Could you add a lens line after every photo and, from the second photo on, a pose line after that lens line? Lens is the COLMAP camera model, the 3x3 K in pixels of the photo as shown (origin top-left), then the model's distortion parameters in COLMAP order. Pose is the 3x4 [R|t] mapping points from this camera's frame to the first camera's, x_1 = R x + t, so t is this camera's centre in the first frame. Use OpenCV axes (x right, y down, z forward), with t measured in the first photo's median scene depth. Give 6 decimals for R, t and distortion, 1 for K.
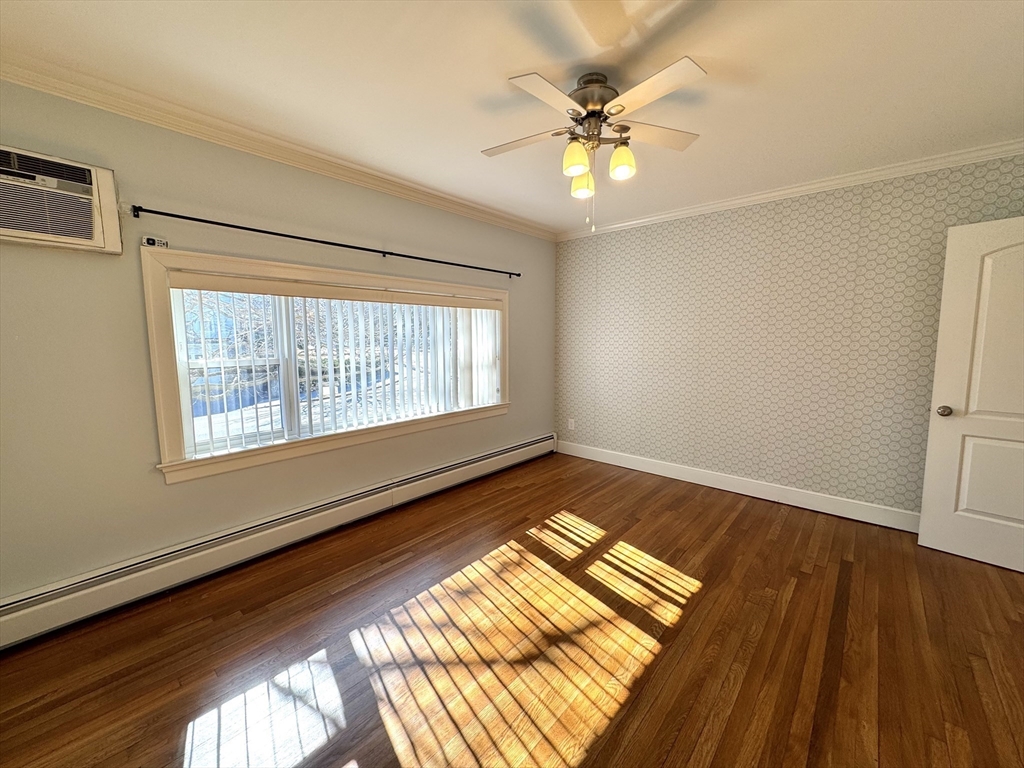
lens RADIAL K [[405.7, 0, 514.1], [0, 405.7, 385.4], [0, 0, 1]] dist [0.002017, -0.000825]
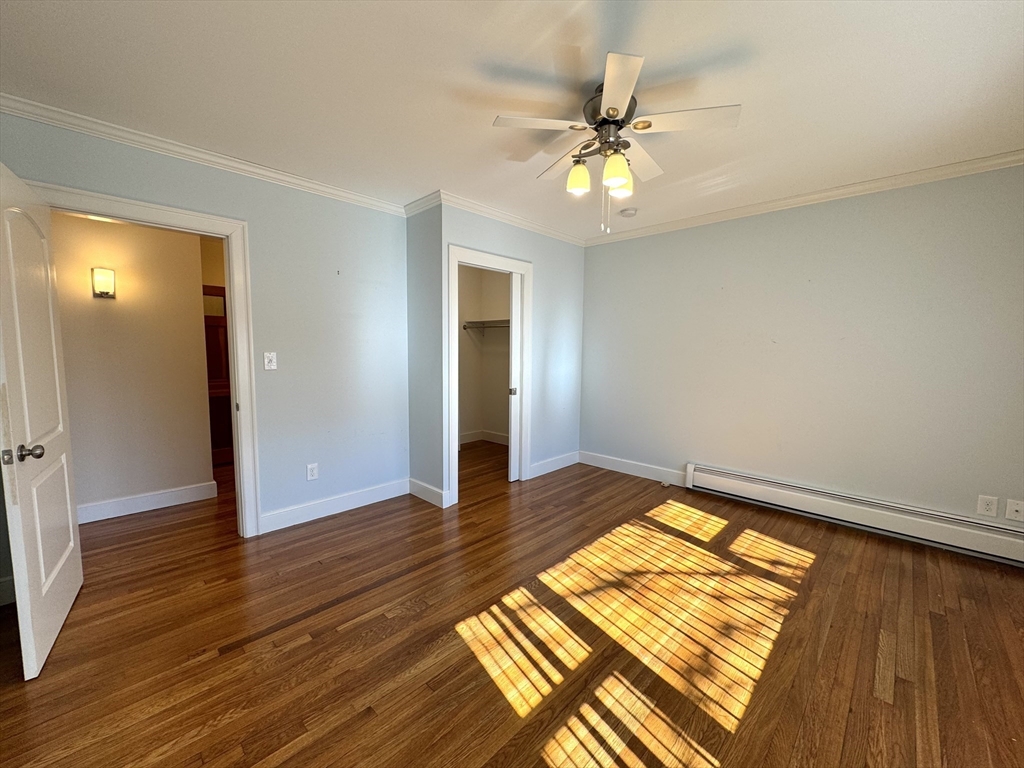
lens RADIAL K [[405.7, 0, 512.7], [0, 405.7, 386.5], [0, 0, 1]] dist [0.002017, -0.000825]
pose [[-0.998724, -0.006032, 0.050137, 0.298191], [0.004644, 0.977663, 0.210129, -0.182710], [-0.050285, 0.210094, -0.976387, 1.698936]]
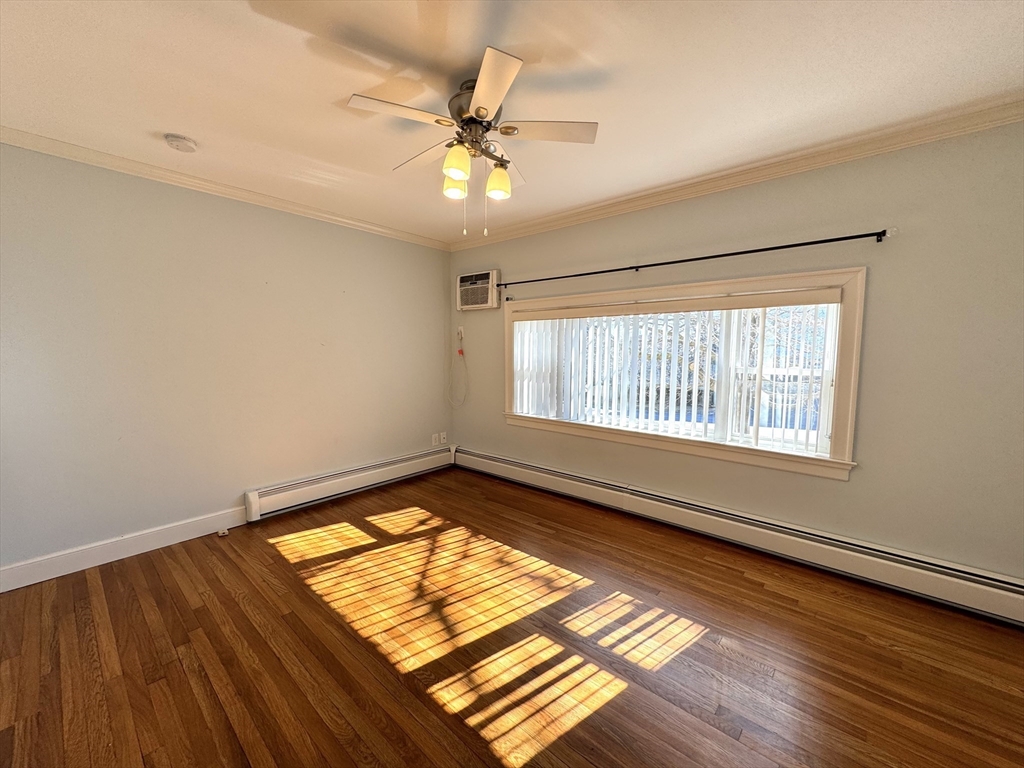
lens RADIAL K [[405.7, 0, 511.1], [0, 405.7, 386.0], [0, 0, 1]] dist [0.002017, -0.000825]
pose [[0.004609, 0.093870, -0.995574, 0.975127], [-0.123647, 0.987998, 0.092583, -0.105455], [0.992316, 0.122673, 0.016160, 0.906895]]
